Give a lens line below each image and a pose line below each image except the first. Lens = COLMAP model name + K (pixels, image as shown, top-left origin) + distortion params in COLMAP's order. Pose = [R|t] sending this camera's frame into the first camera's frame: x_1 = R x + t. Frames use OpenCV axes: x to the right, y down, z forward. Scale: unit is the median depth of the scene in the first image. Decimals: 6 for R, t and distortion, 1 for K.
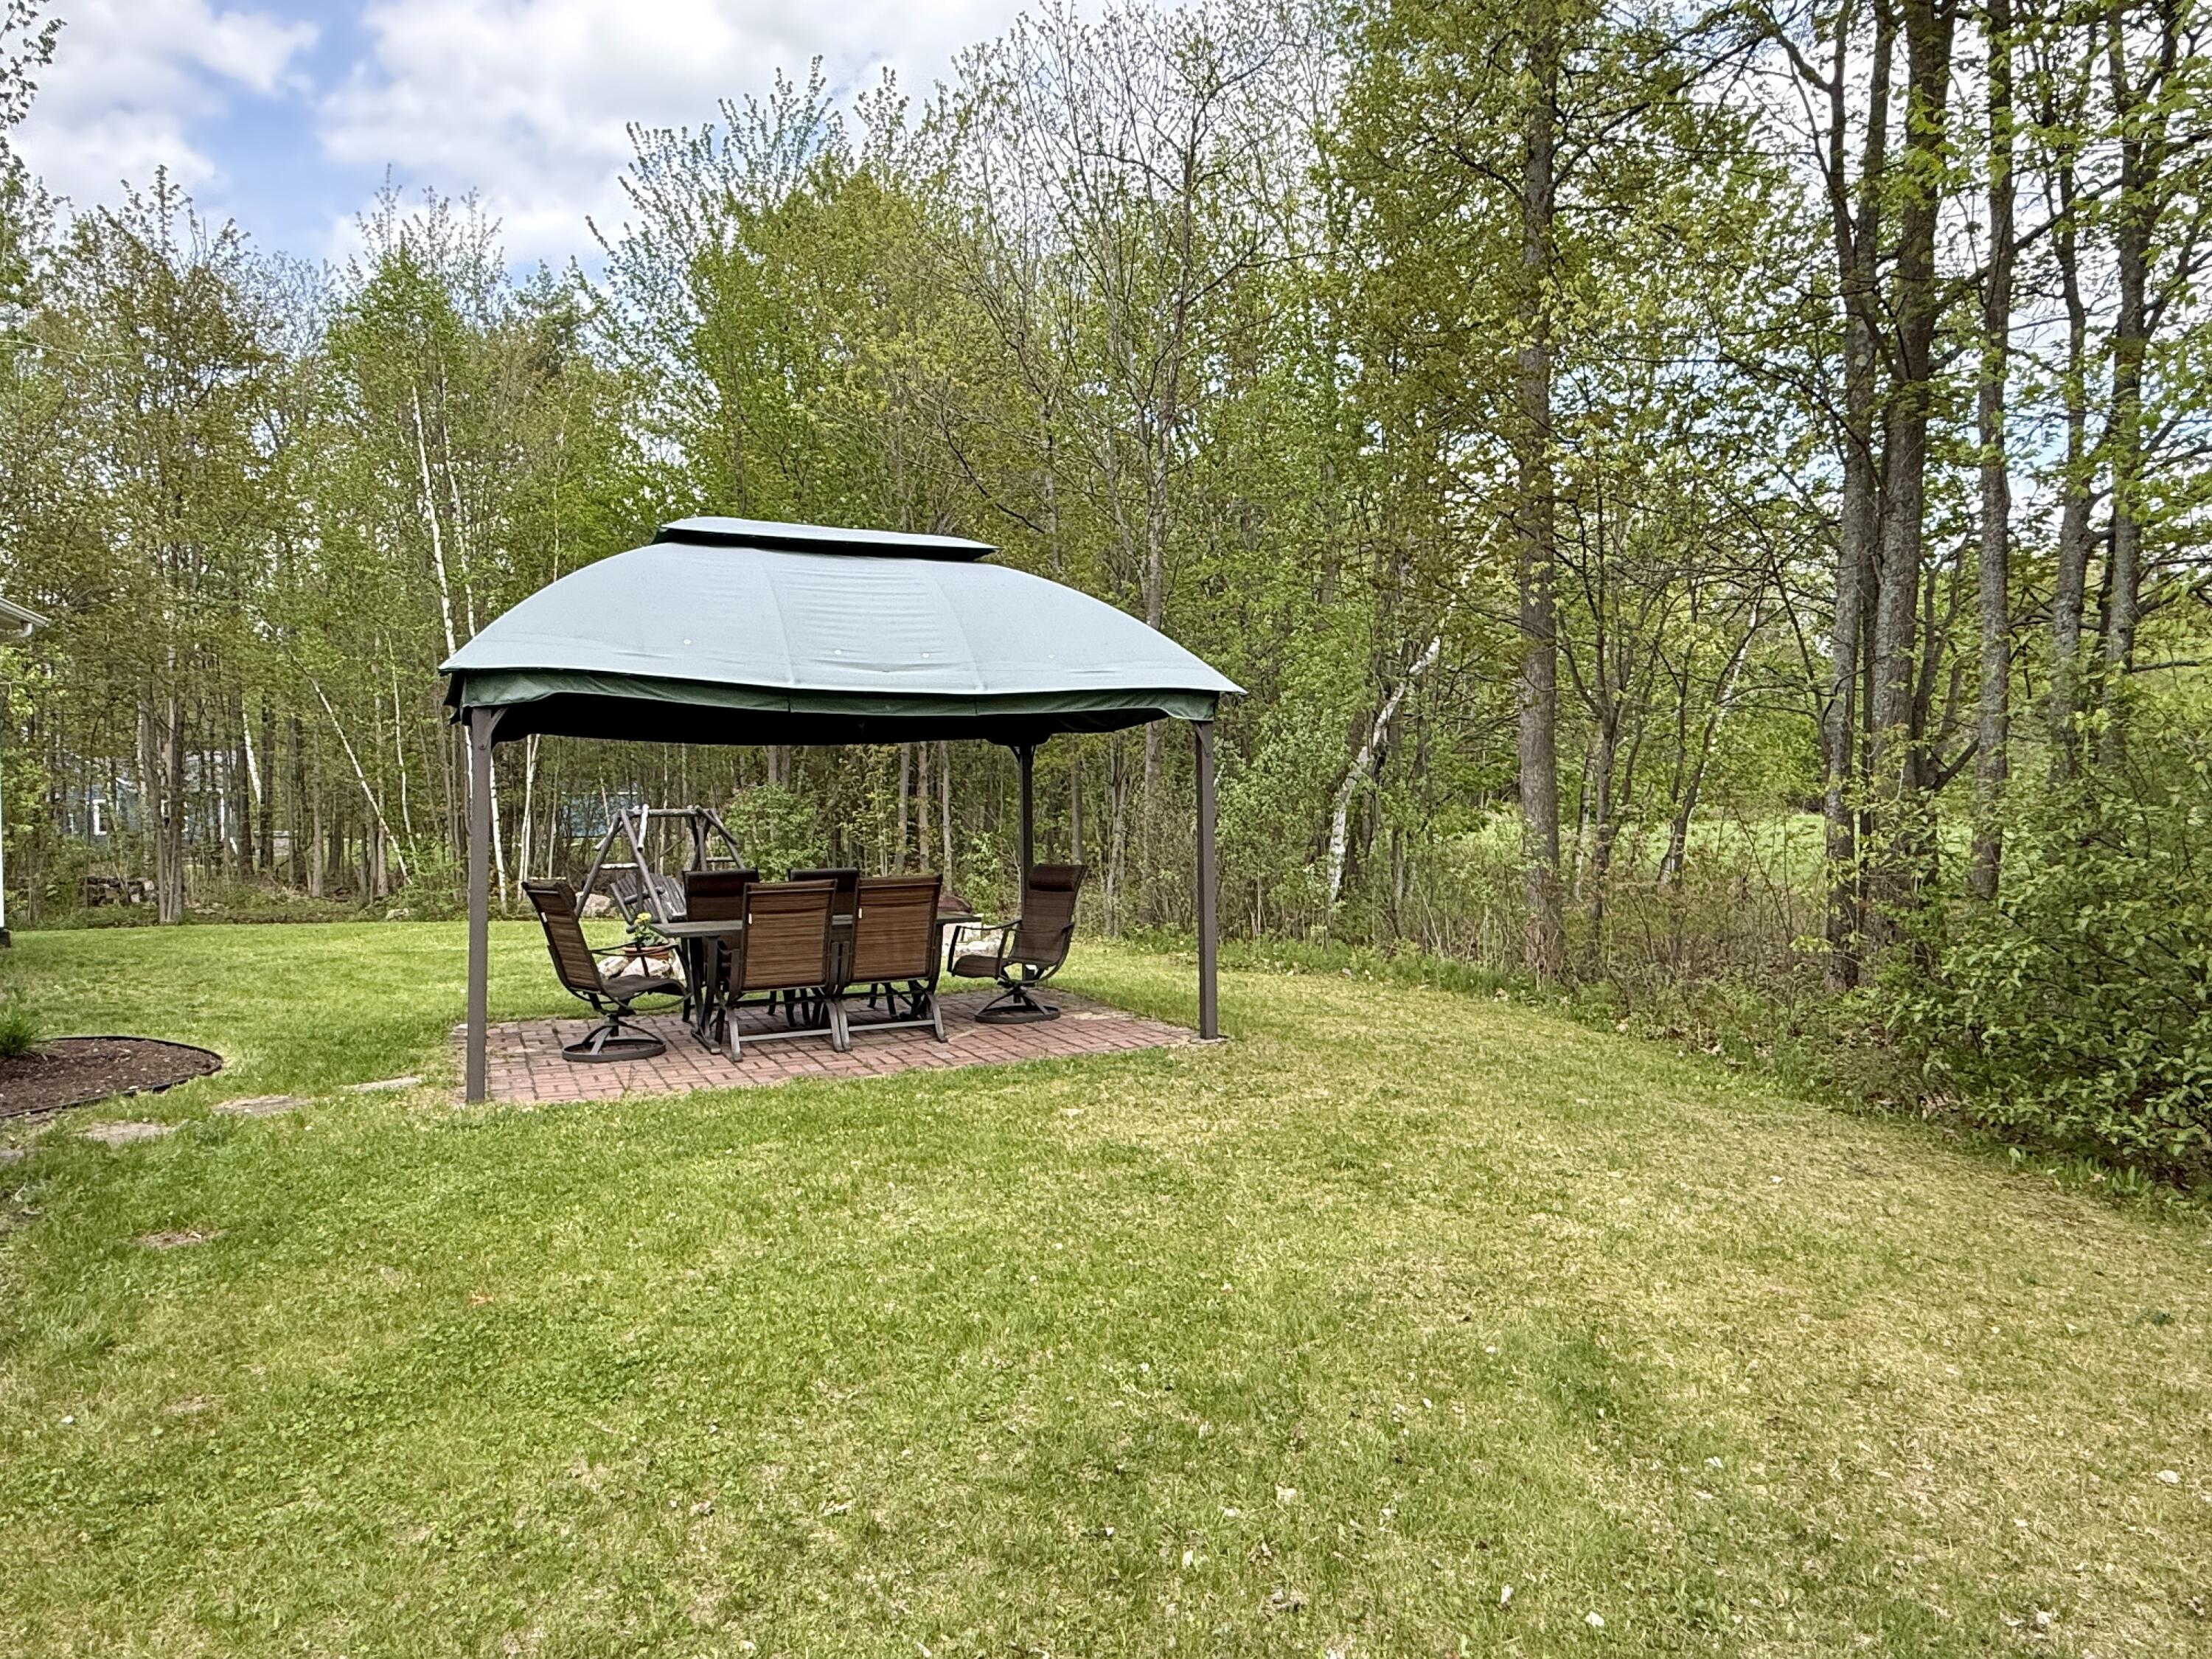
lens RADIAL K [[1362.4, 0, 1106.0], [0, 1362.4, 829.5], [0, 0, 1]] dist [0.005089, -0.001148]
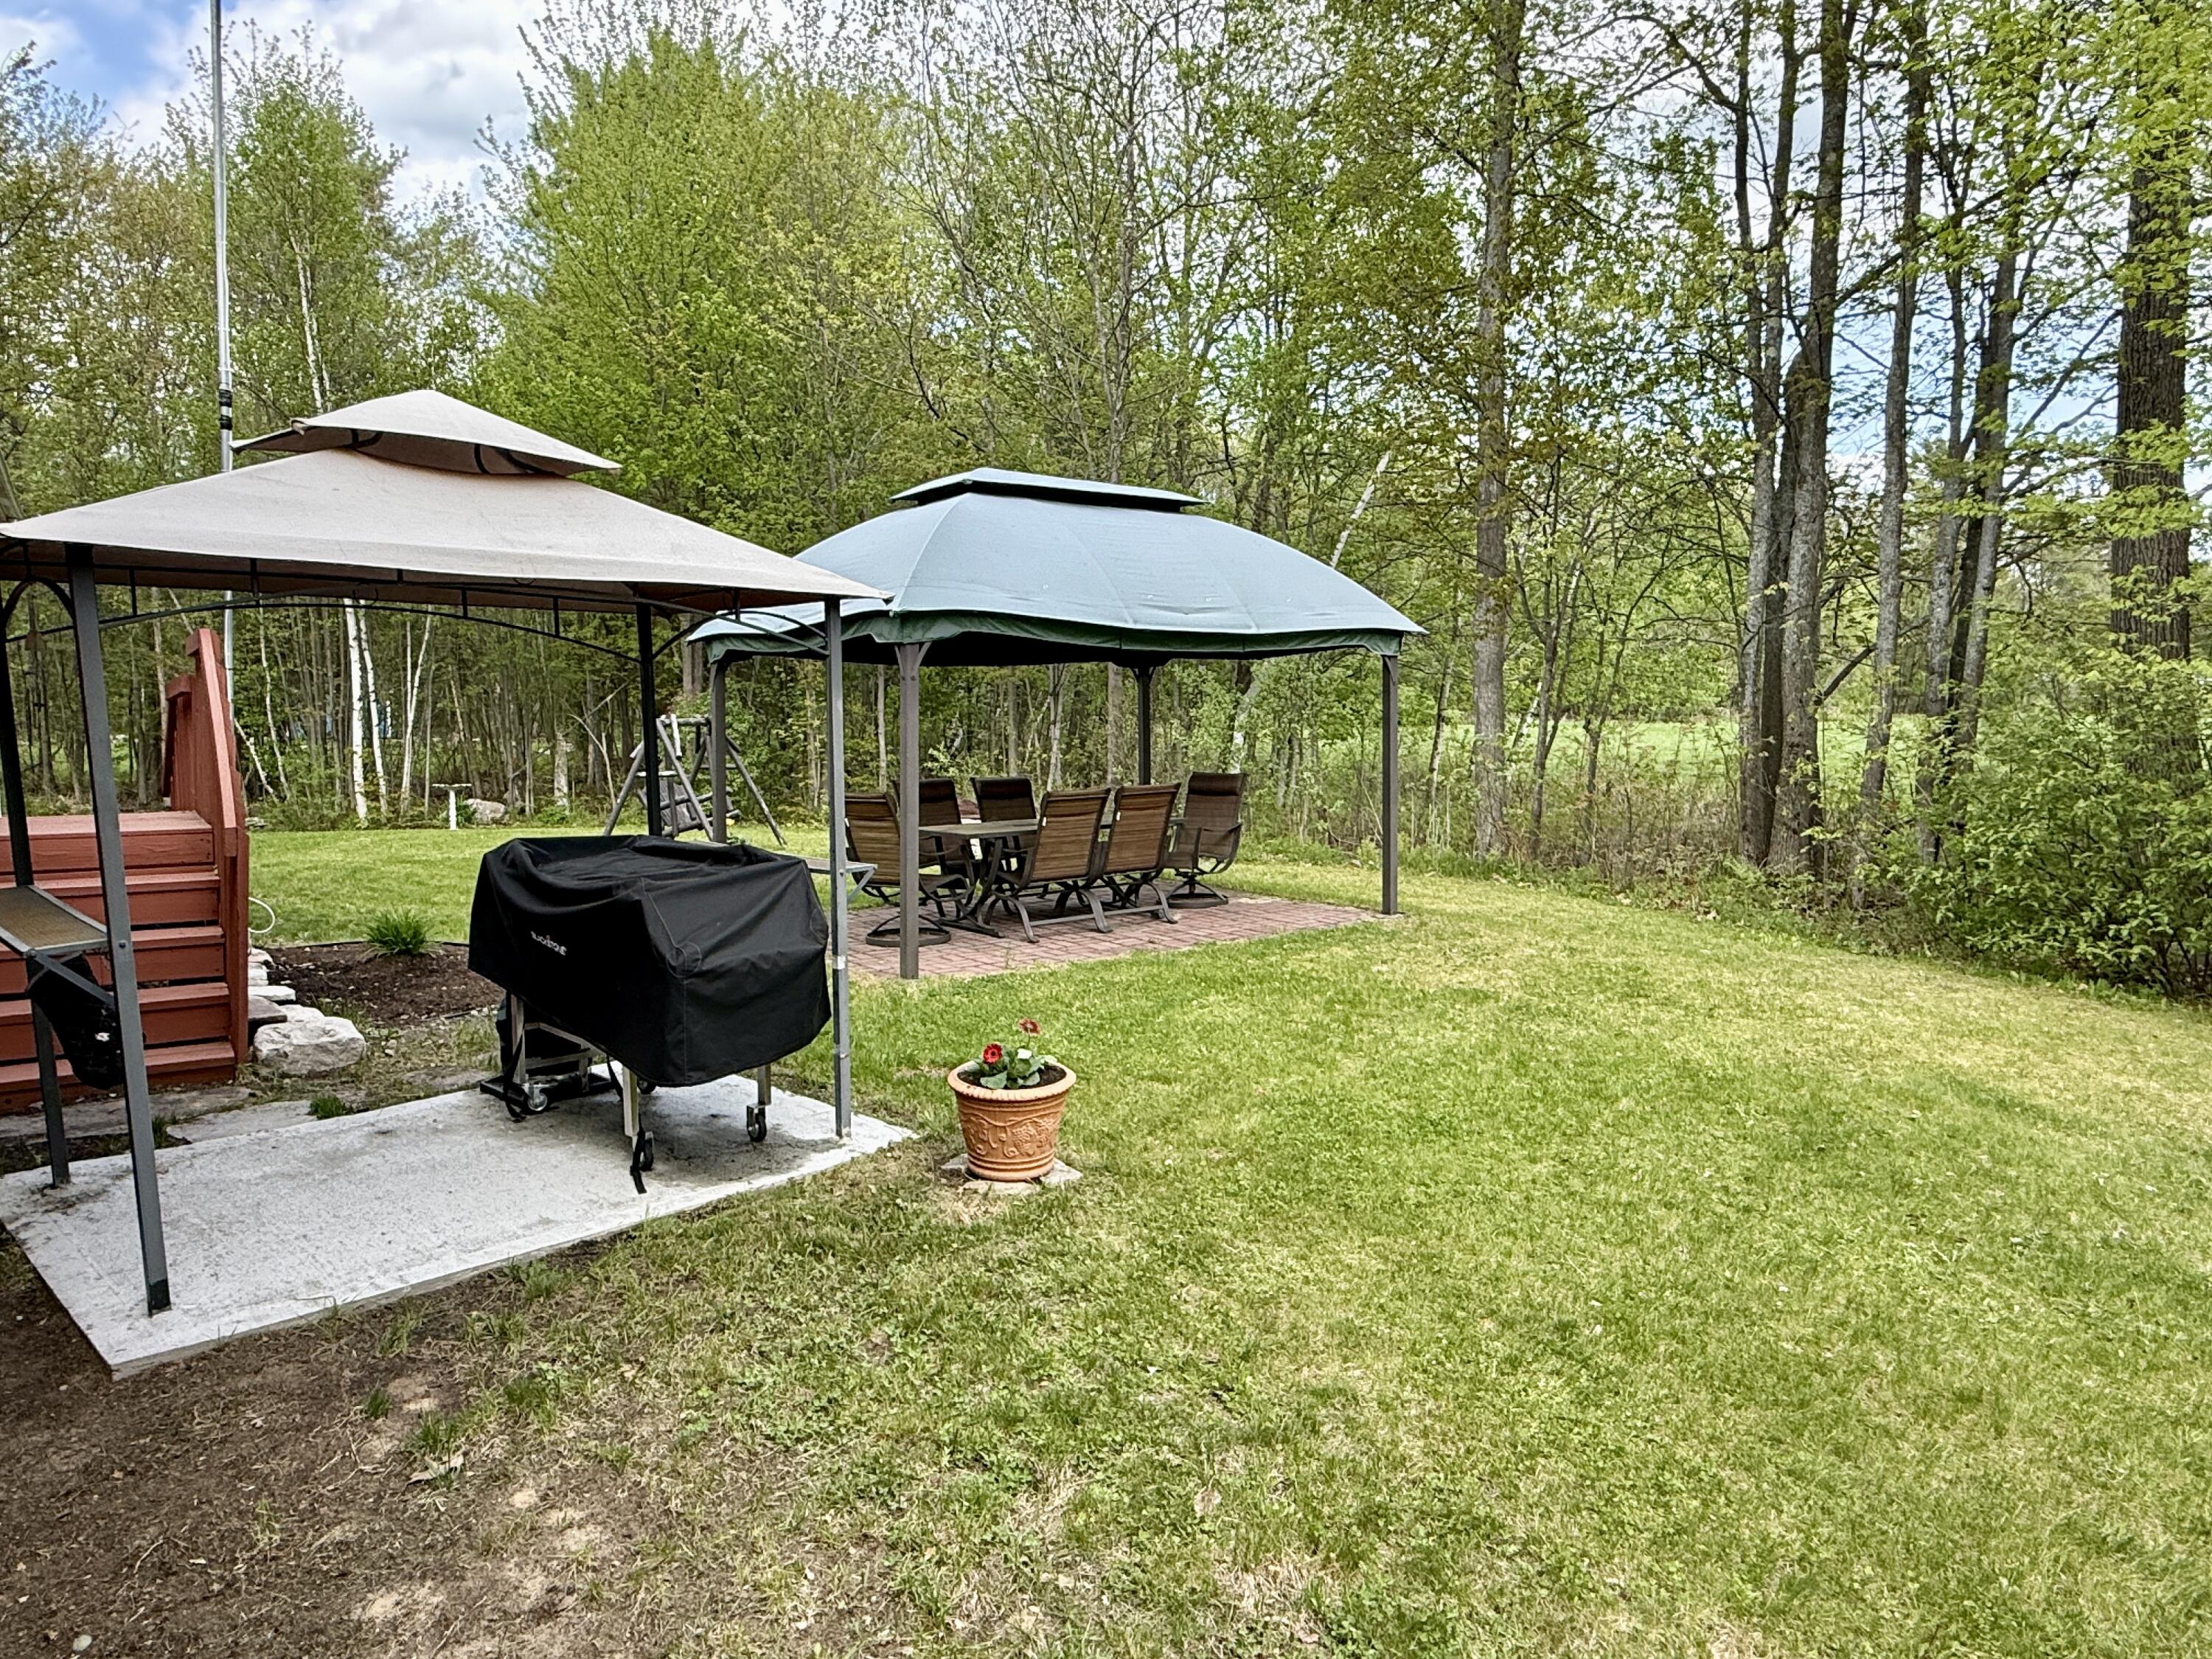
lens RADIAL K [[1400.7, 0, 1106.0], [0, 1400.7, 829.5], [0, 0, 1]] dist [-0.002893, -0.000937]
pose [[0.978978, -0.011359, 0.203651, -0.415117], [-0.002980, 0.997545, 0.069962, -0.010692], [-0.203945, -0.069099, 0.976541, -0.175998]]
